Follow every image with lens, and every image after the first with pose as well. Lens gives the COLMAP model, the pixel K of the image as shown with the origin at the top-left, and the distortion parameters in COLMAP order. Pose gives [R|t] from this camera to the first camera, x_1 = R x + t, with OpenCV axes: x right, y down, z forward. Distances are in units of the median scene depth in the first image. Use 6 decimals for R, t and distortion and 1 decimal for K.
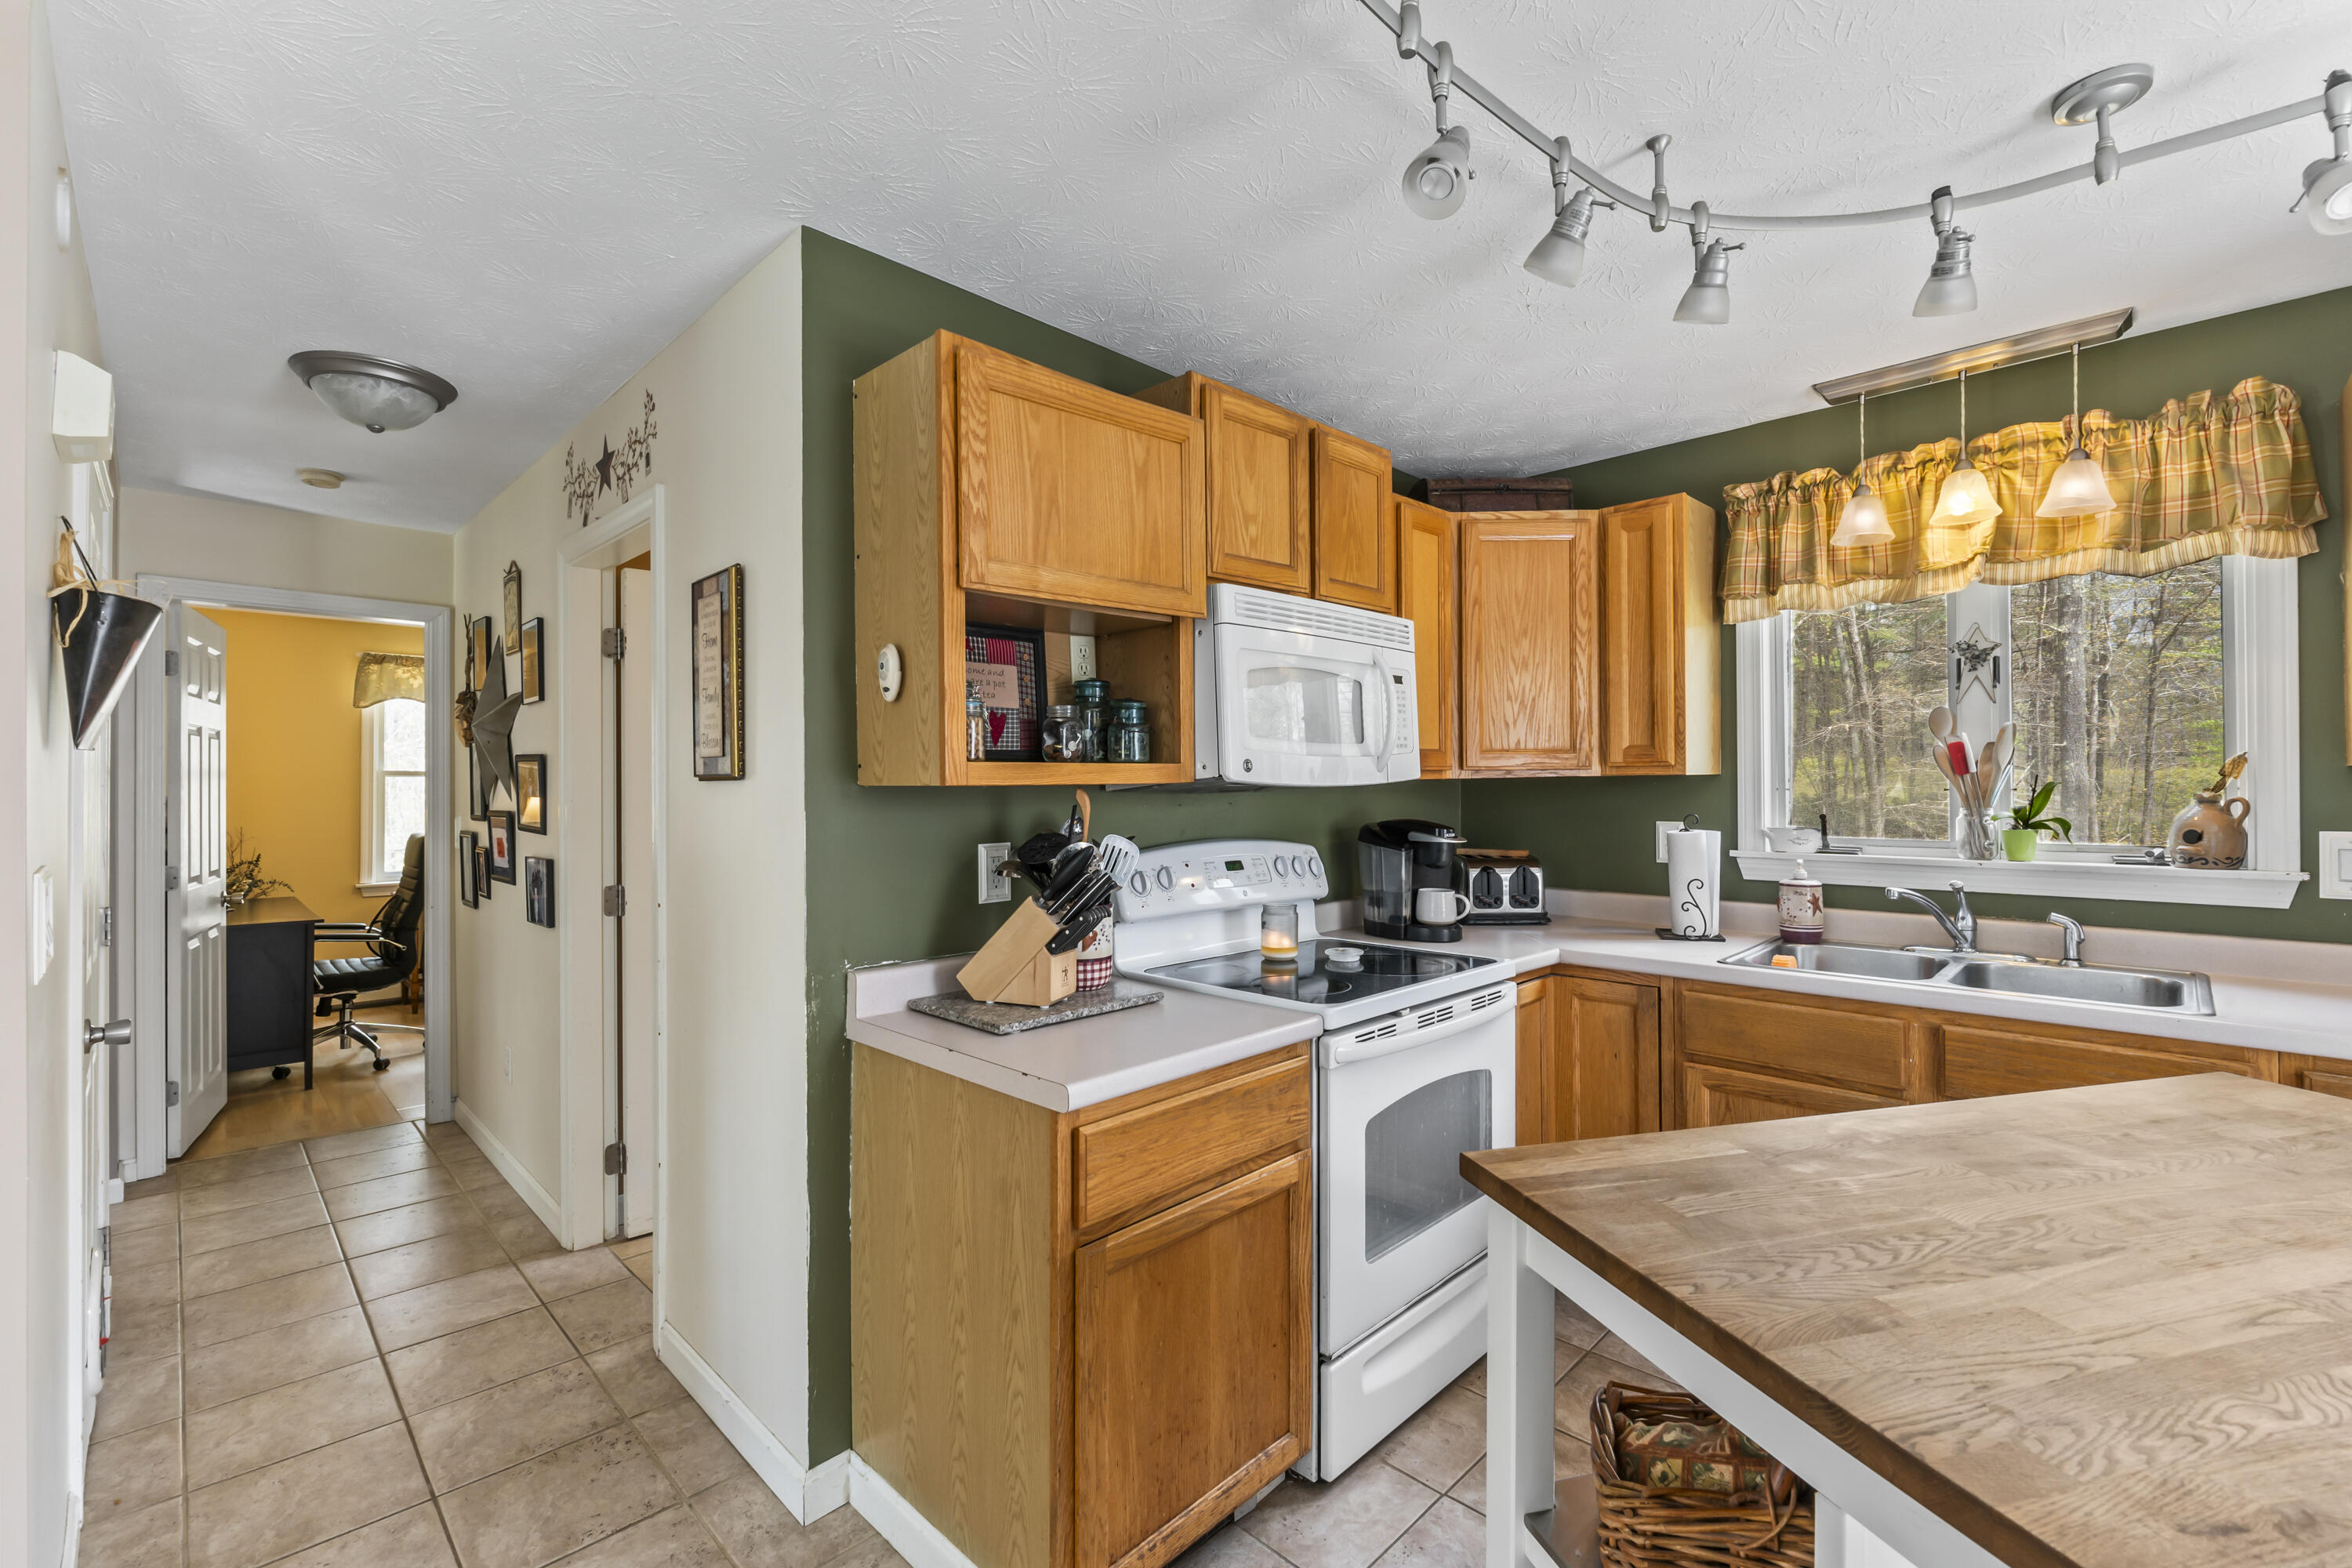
lens RADIAL K [[1000.8, 0, 1176.0], [0, 1000.8, 784.0], [0, 0, 1]] dist [-0.001126, -0.000197]
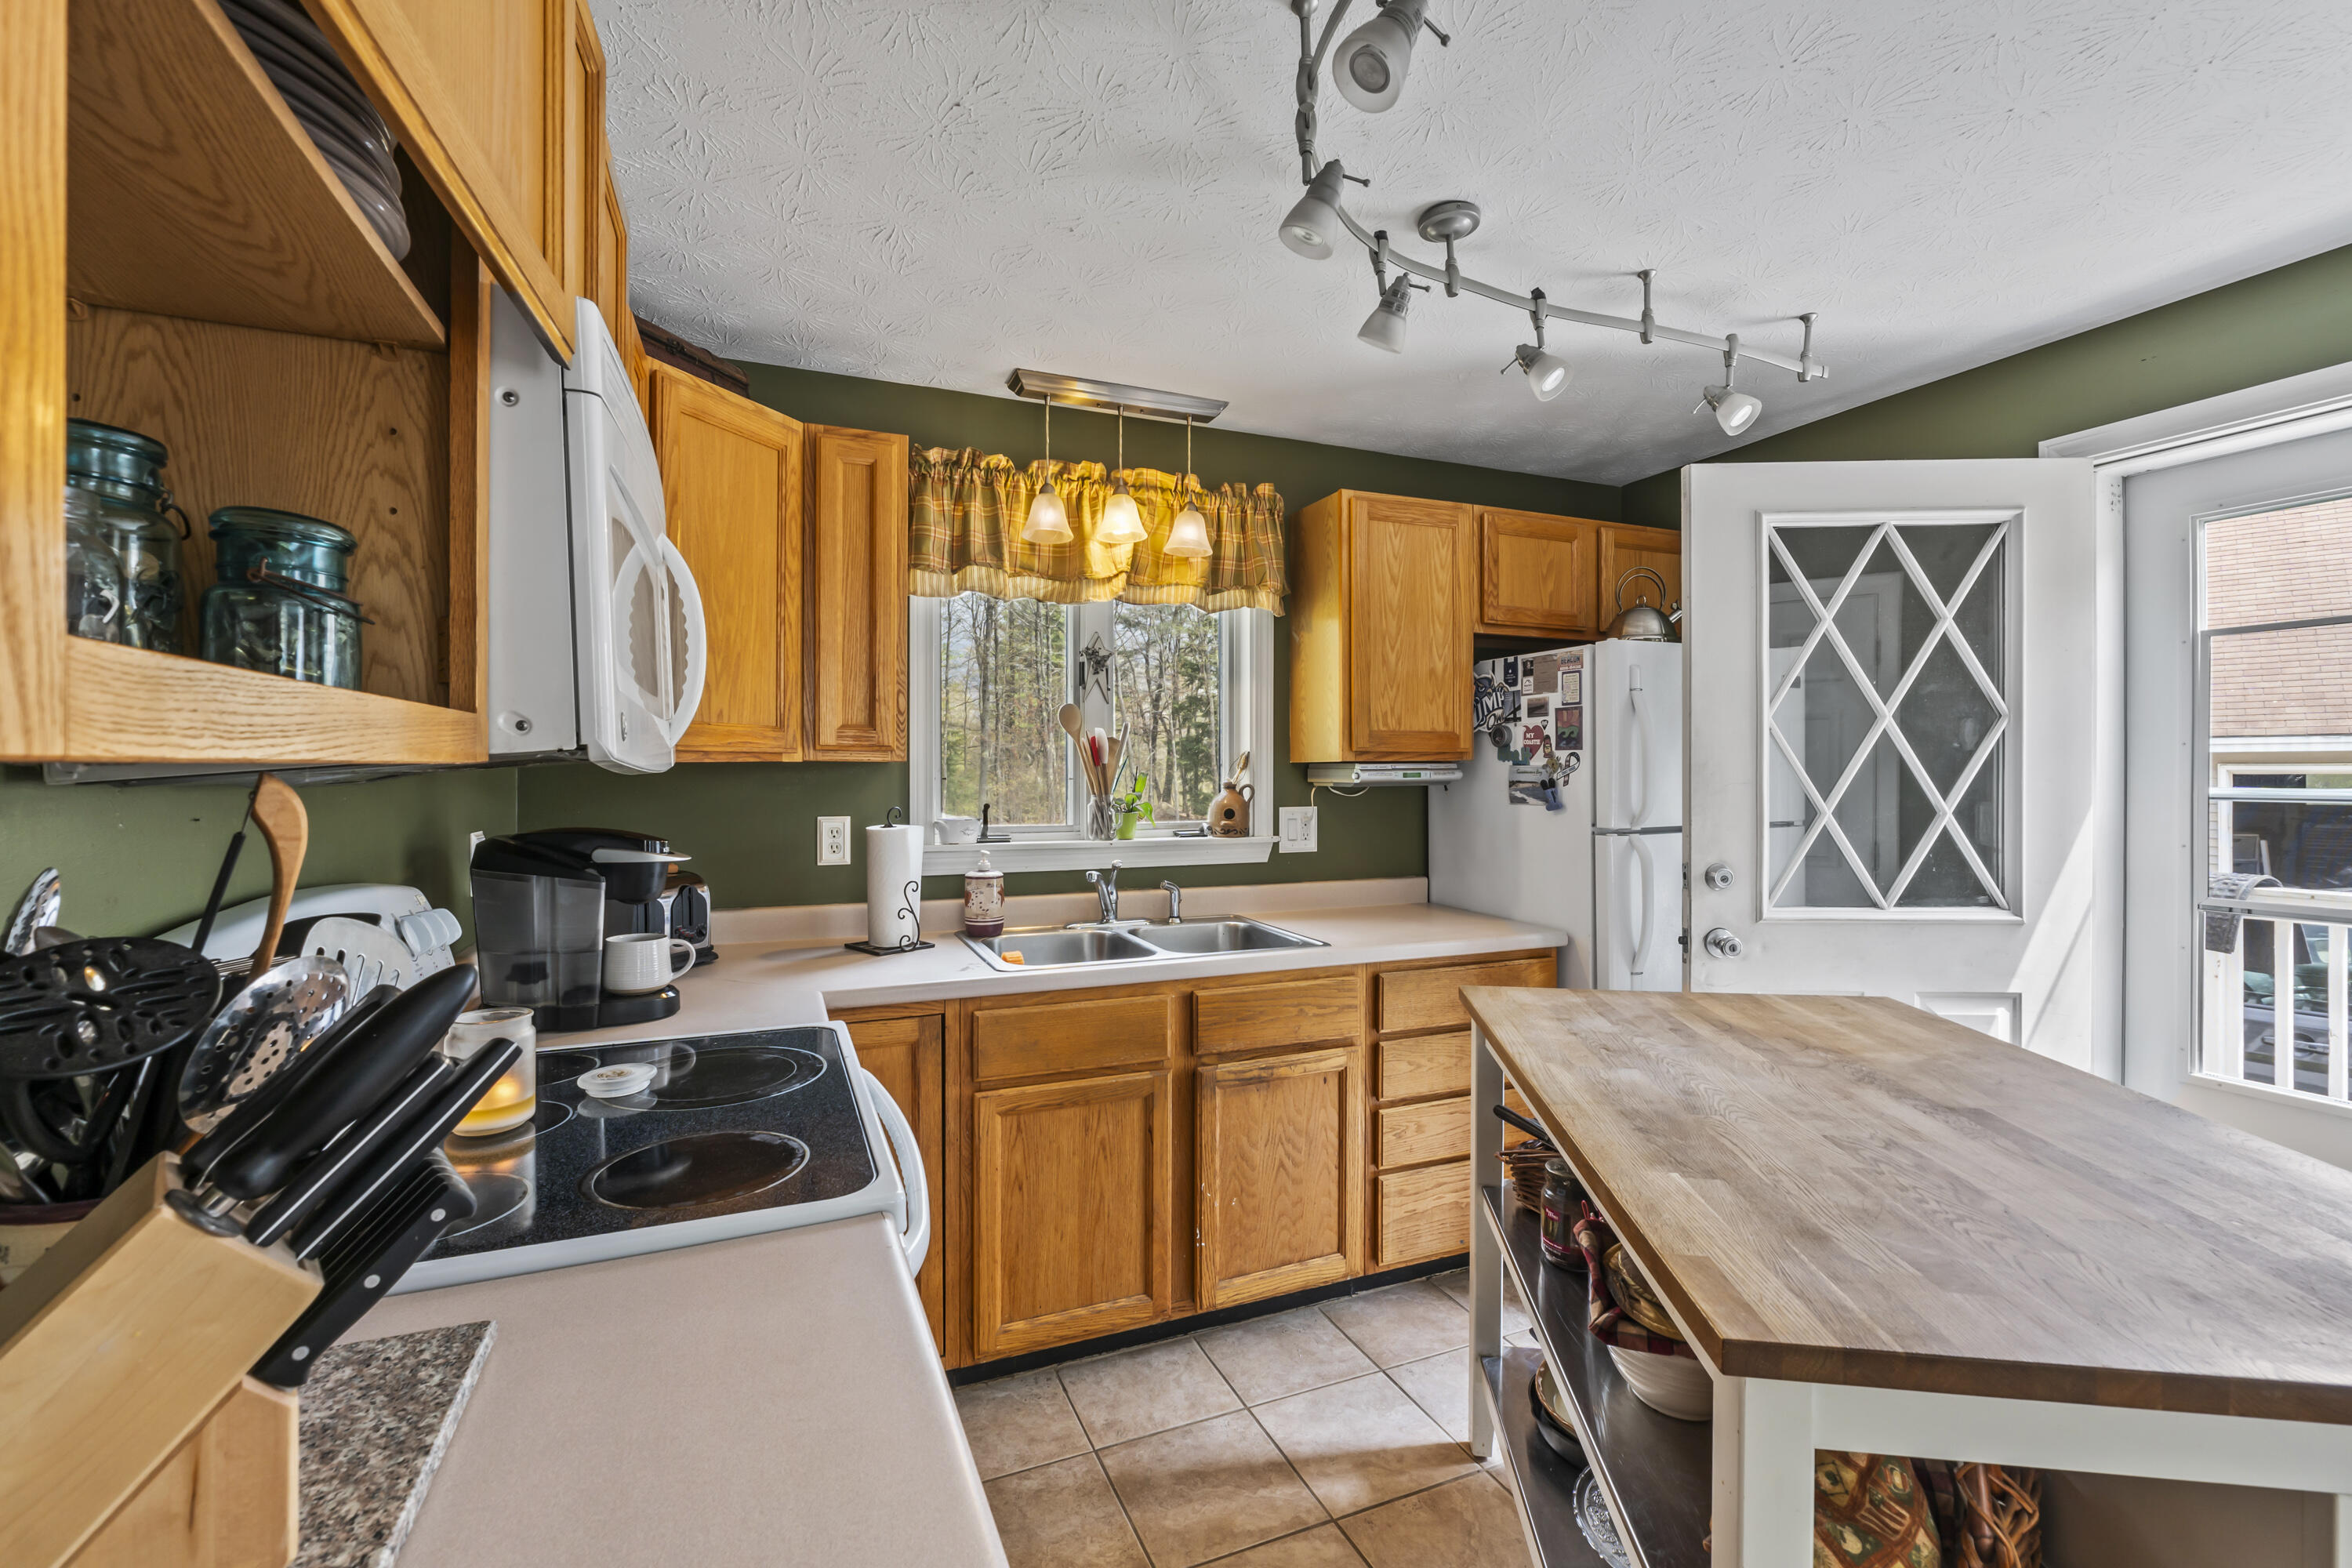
lens RADIAL K [[983.0, 0, 1161.4], [0, 983.0, 779.1], [0, 0, 1]] dist [-0.001628, -0.000370]
pose [[0.389766, -0.001138, 0.920913, -0.208146], [-0.003594, 0.999990, 0.002756, 0.002681], [-0.920907, -0.004384, 0.389758, 0.512423]]
